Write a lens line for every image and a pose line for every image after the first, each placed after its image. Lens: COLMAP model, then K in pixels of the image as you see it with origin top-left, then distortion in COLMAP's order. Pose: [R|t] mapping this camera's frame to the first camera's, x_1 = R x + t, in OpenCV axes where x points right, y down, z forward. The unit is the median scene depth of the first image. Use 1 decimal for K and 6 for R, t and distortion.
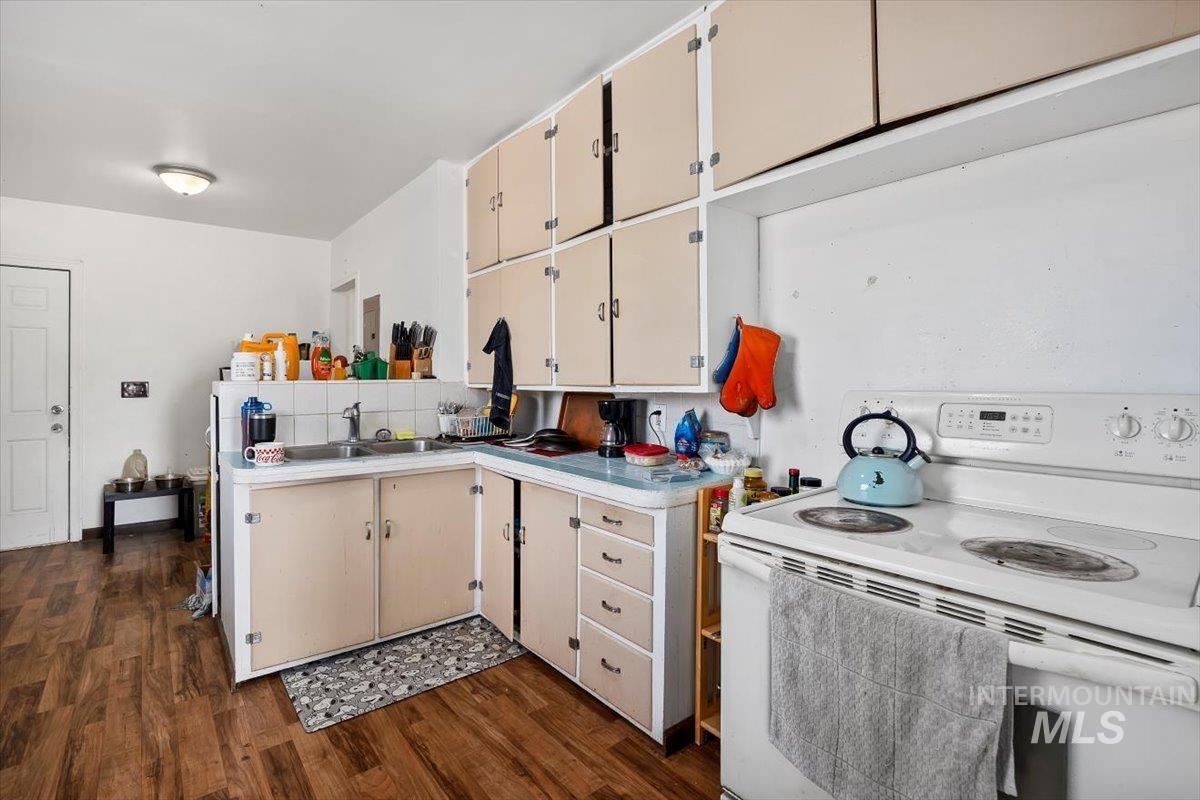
lens RADIAL K [[559.0, 0, 576.6], [0, 559.0, 380.9], [0, 0, 1]] dist [-0.009293, -0.000192]
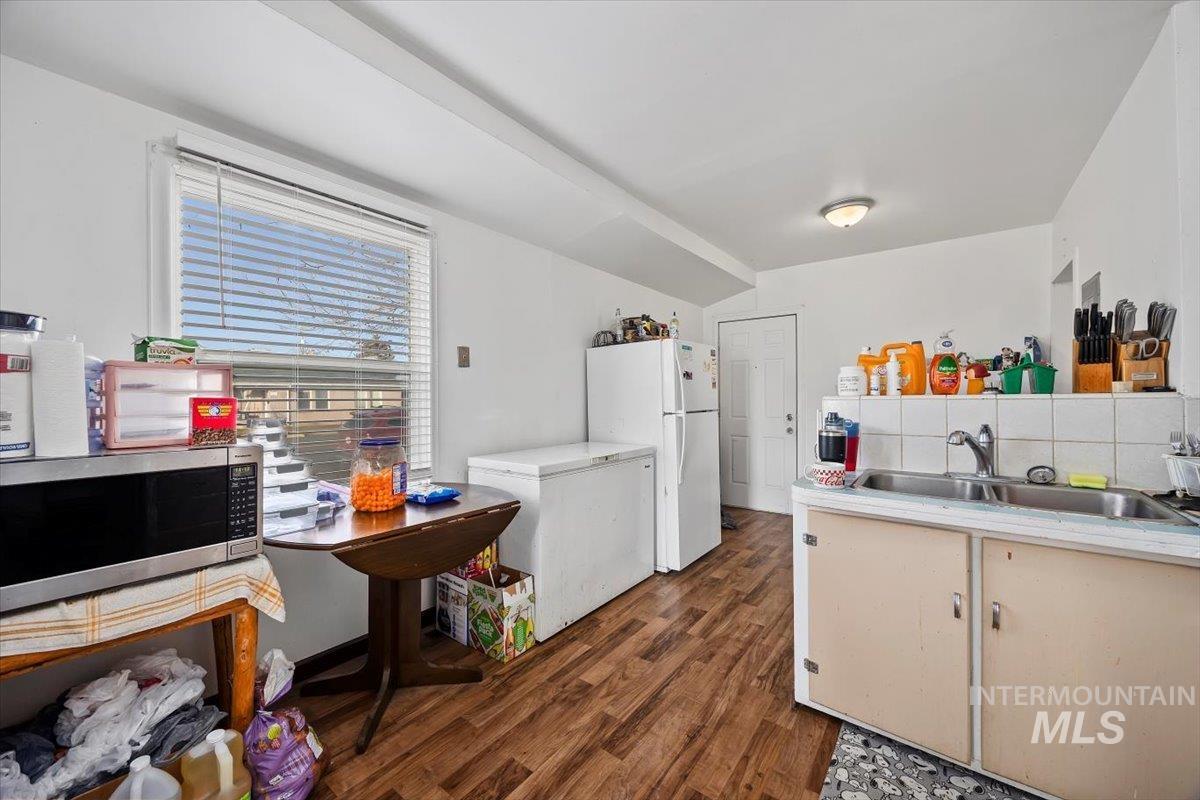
lens RADIAL K [[462.3, 0, 583.5], [0, 462.3, 395.8], [0, 0, 1]] dist [-0.000035, -0.000047]
pose [[0.242184, -0.000871, -0.970230, 0.082293], [-0.000819, 0.999999, -0.001103, 0.001505], [0.970230, 0.001062, 0.242184, 0.383103]]
